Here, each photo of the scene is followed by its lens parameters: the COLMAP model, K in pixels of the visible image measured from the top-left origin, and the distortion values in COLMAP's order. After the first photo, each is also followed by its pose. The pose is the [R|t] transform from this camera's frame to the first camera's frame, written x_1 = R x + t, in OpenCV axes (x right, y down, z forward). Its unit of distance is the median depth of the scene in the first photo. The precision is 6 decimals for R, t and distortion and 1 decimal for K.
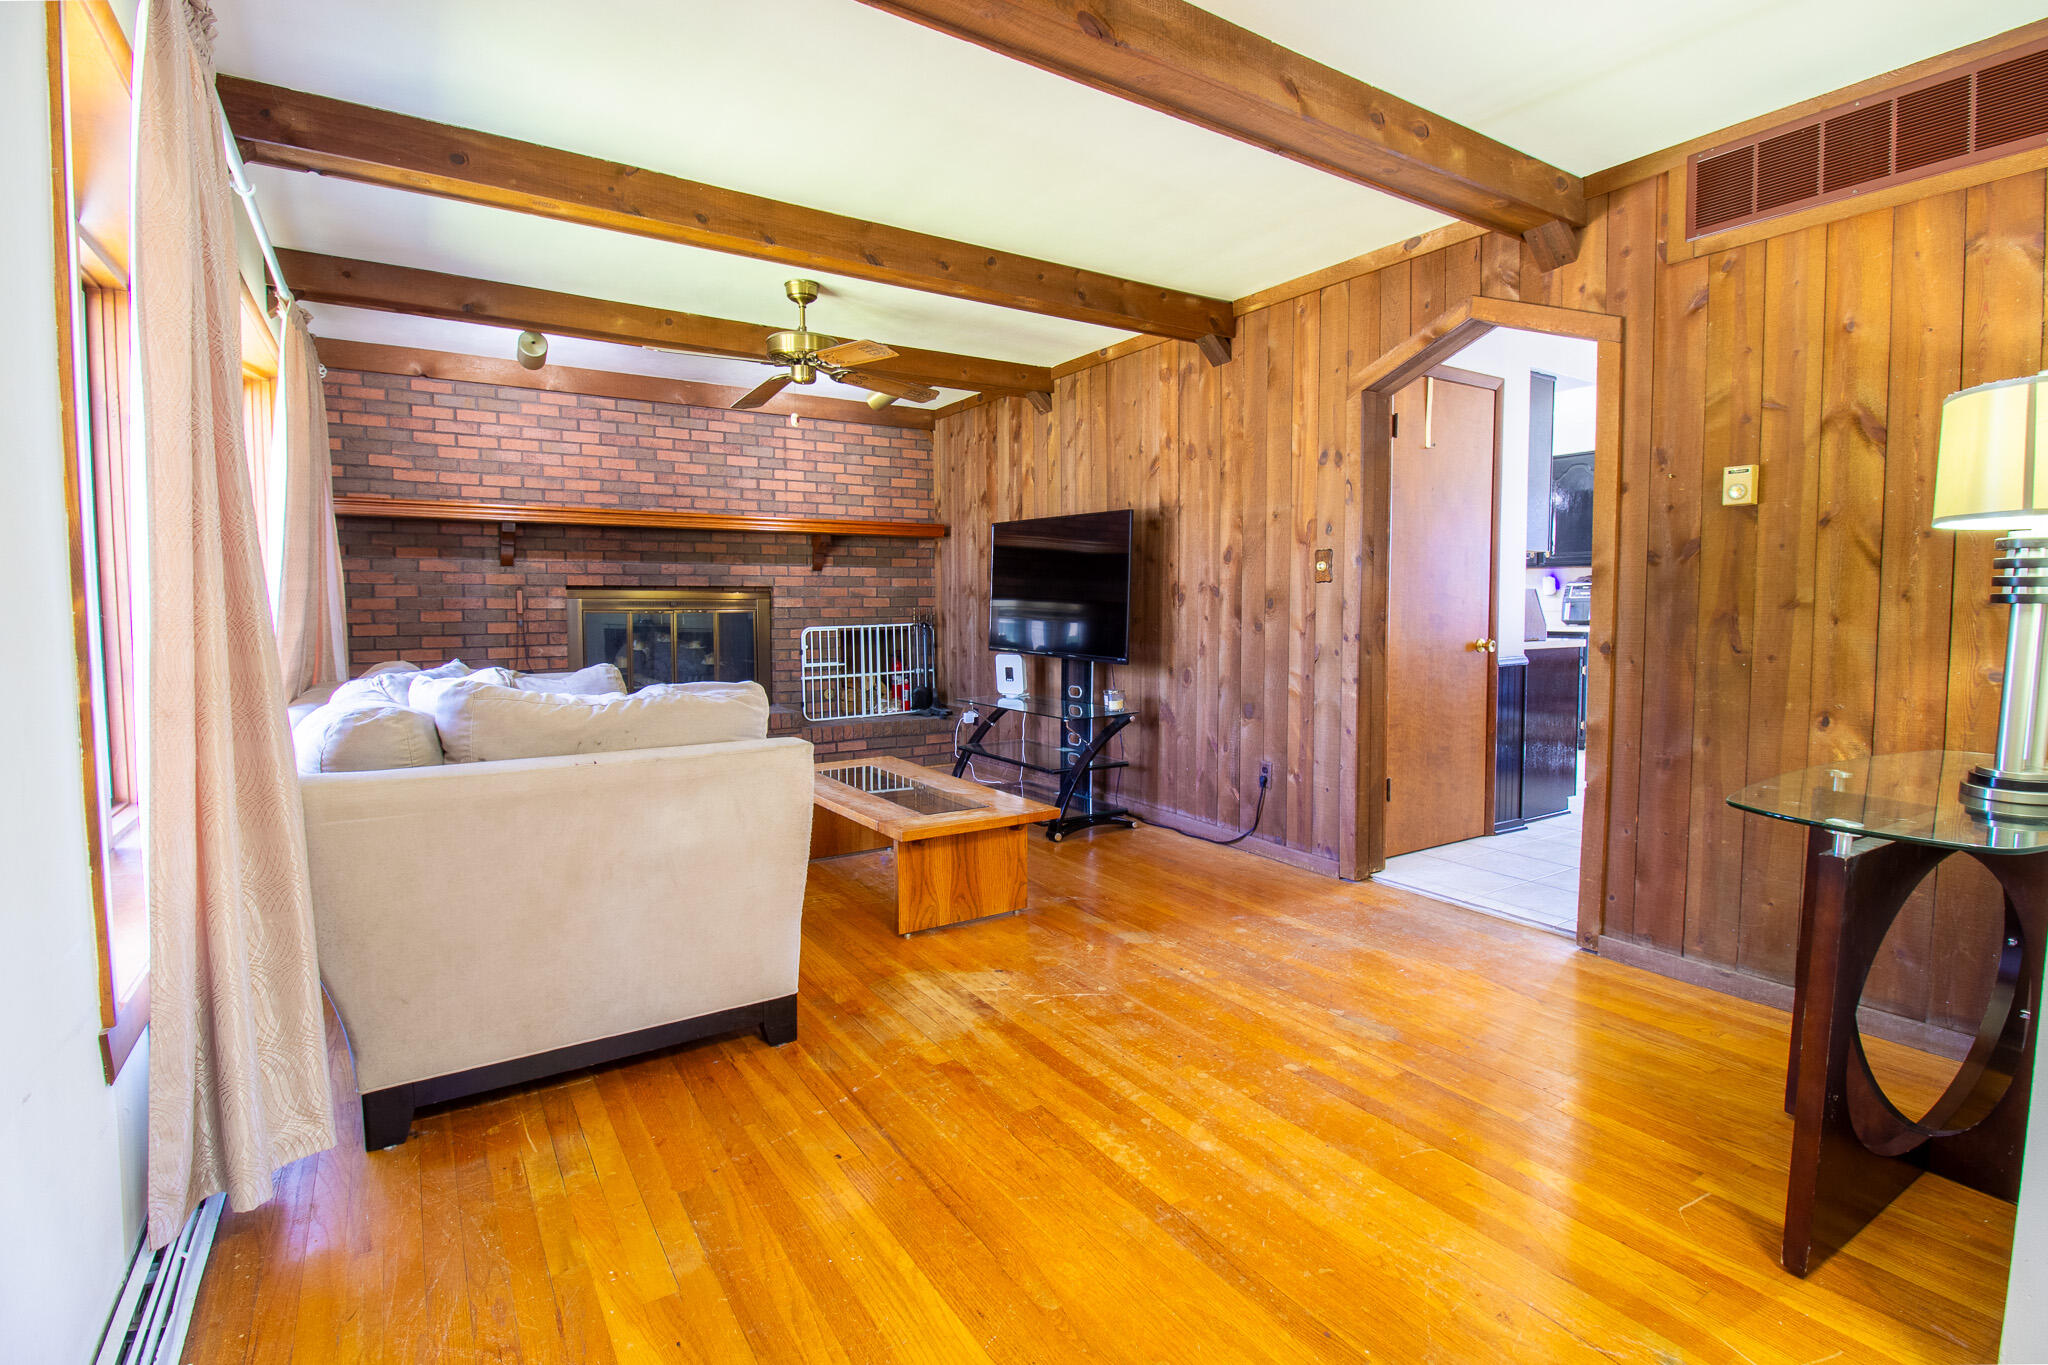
lens RADIAL K [[971.2, 0, 1062.8], [0, 971.2, 662.1], [0, 0, 1]] dist [-0.001120, -0.012152]
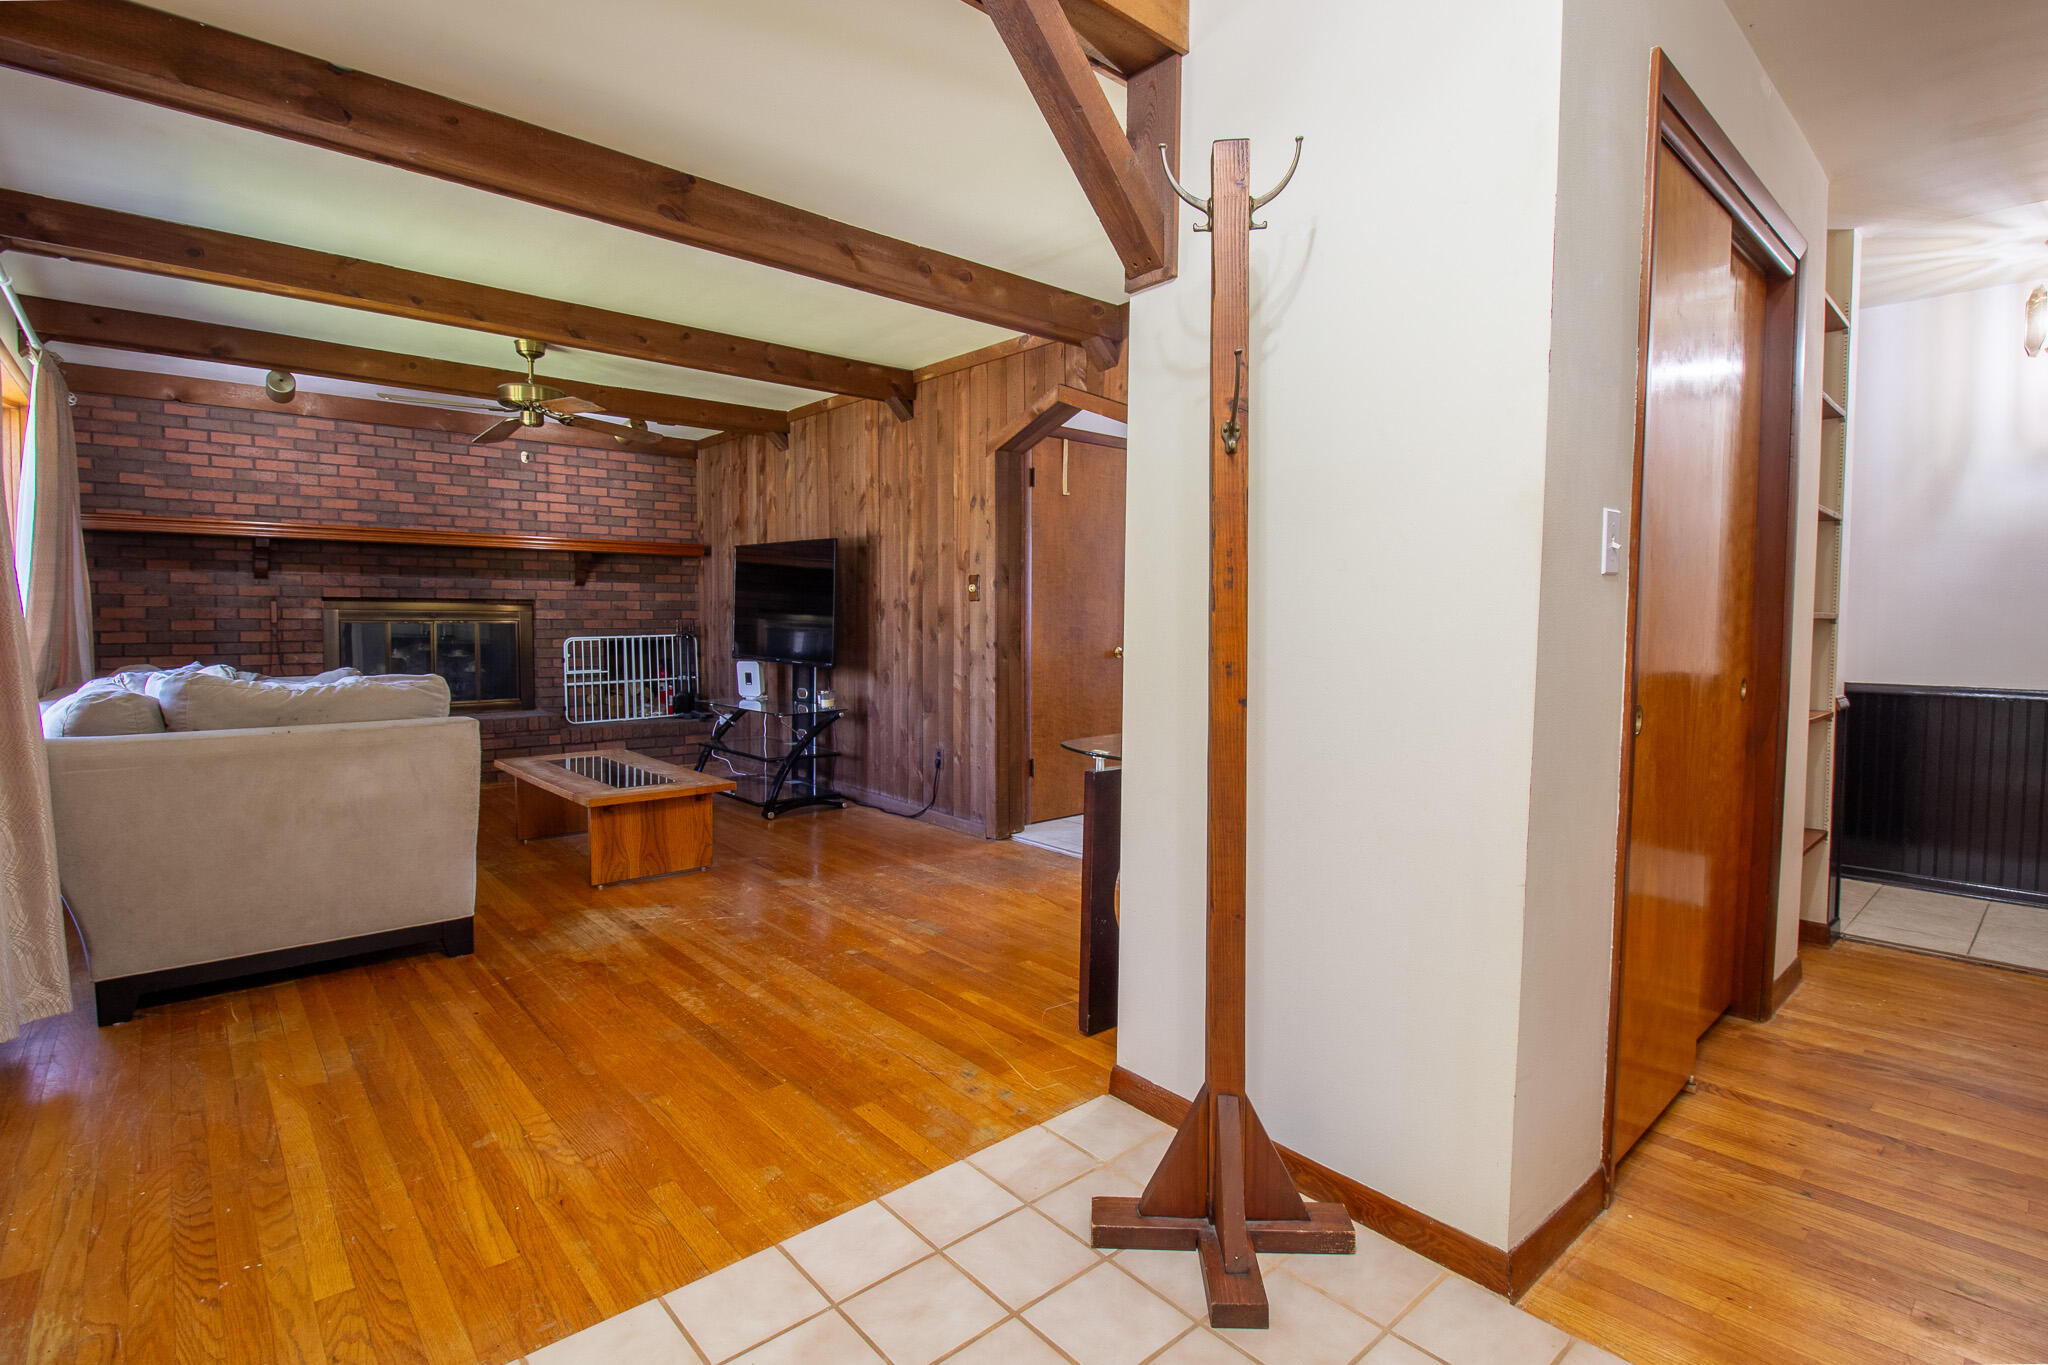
lens RADIAL K [[971.2, 0, 1063.5], [0, 971.2, 664.1], [0, 0, 1]] dist [-0.001120, -0.012152]
pose [[0.988902, 0.000009, 0.148567, 0.145598], [0.001996, 0.999909, -0.013350, 0.011538], [-0.148553, 0.013499, 0.988812, -0.184831]]
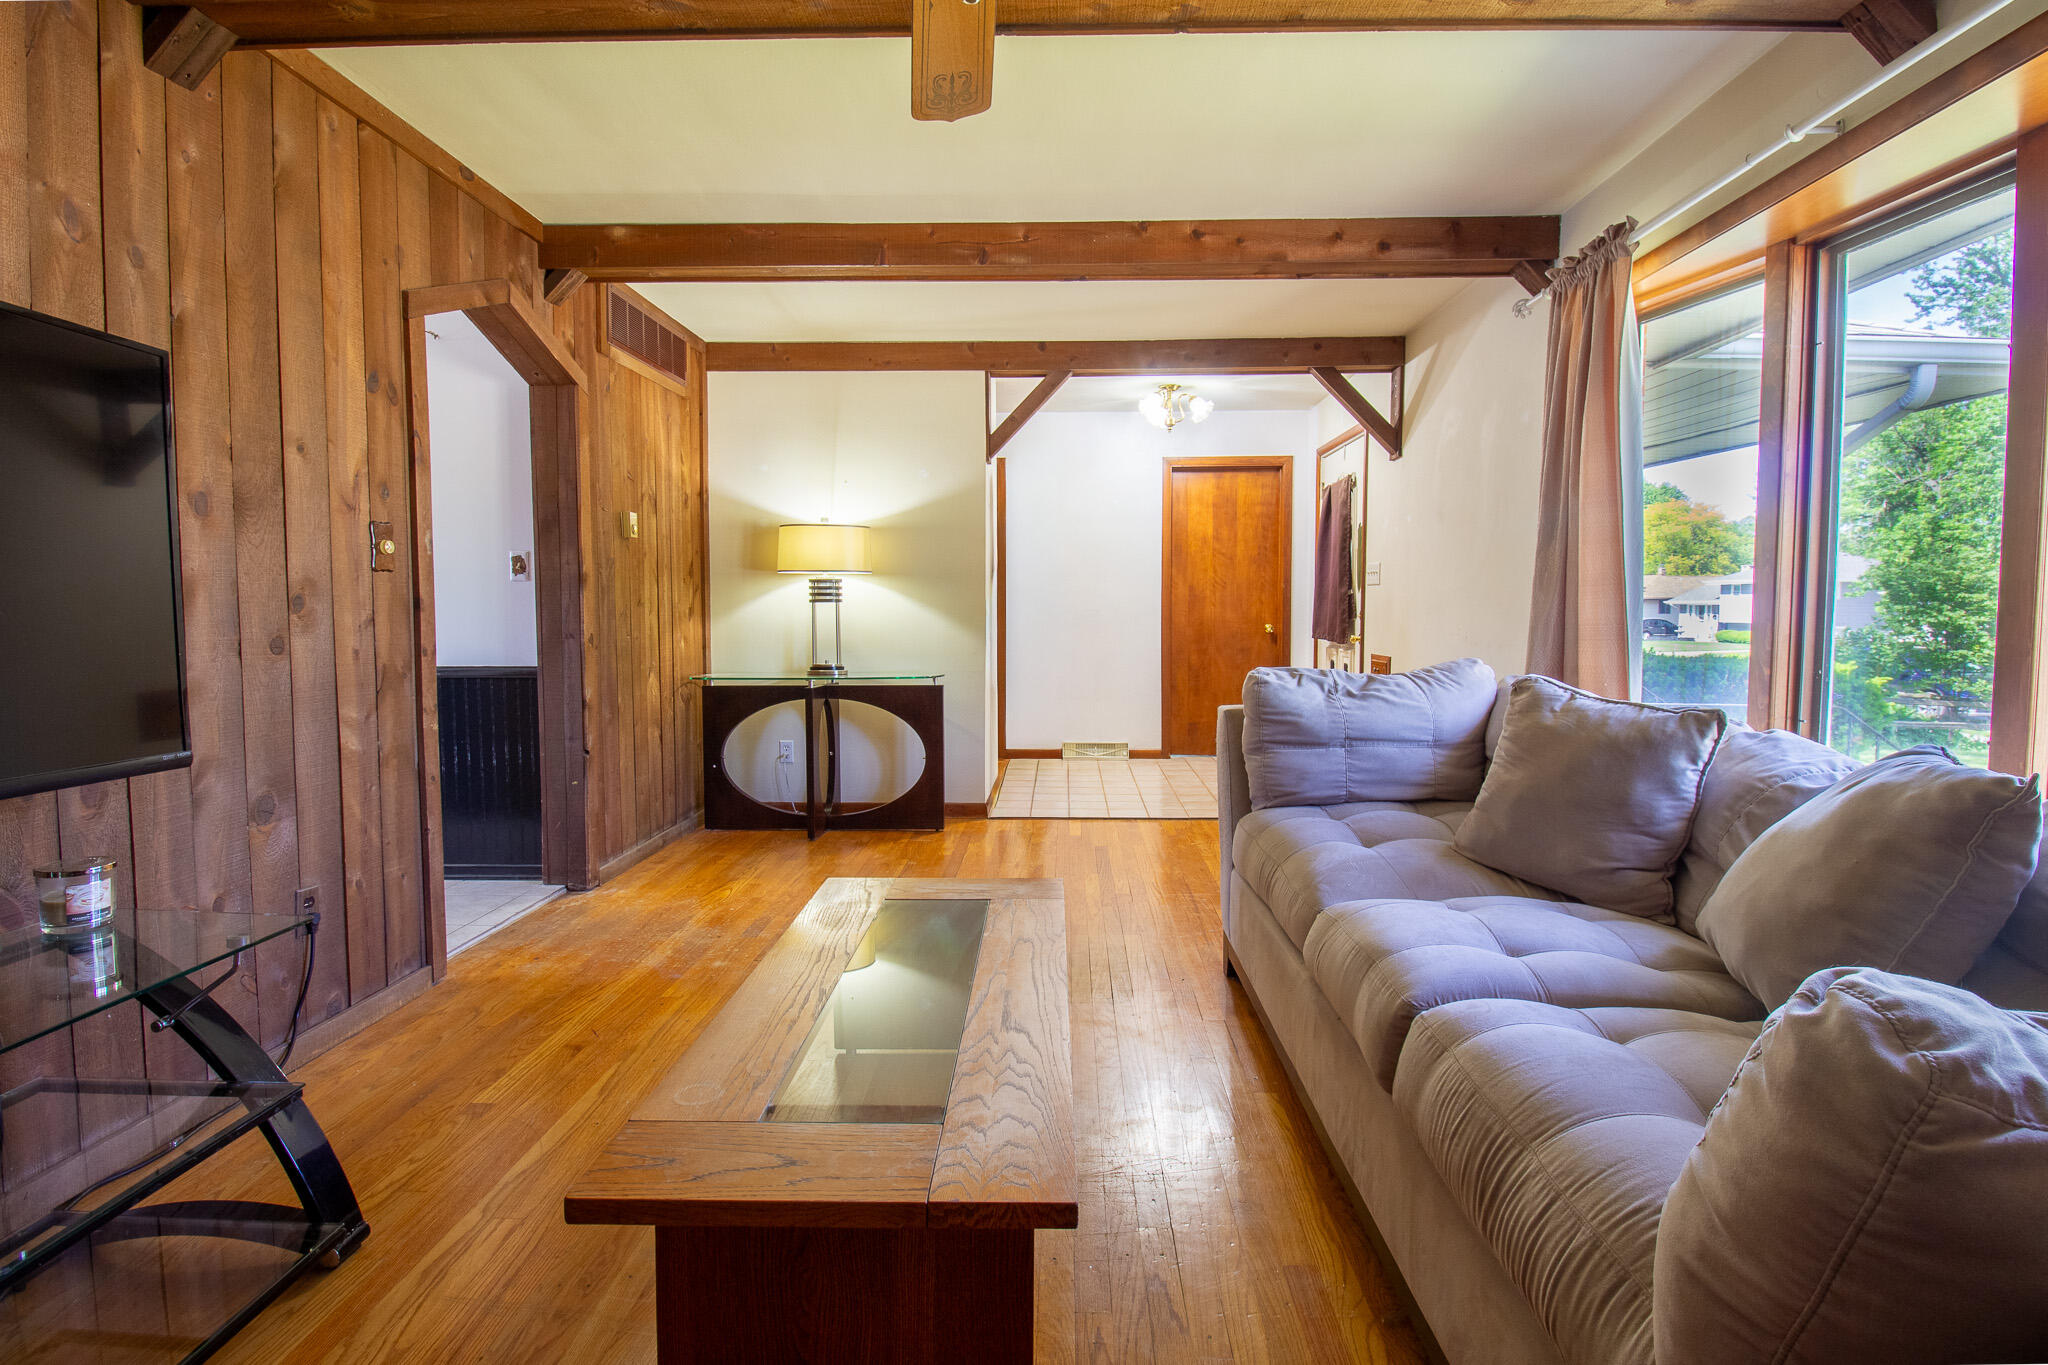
lens RADIAL K [[971.2, 0, 1031.0], [0, 971.2, 664.2], [0, 0, 1]] dist [-0.001120, -0.012152]
pose [[-0.816040, -0.034161, 0.576986, -0.355052], [0.036965, 0.993124, 0.111078, -0.057009], [-0.576813, 0.111972, -0.809166, 0.957908]]
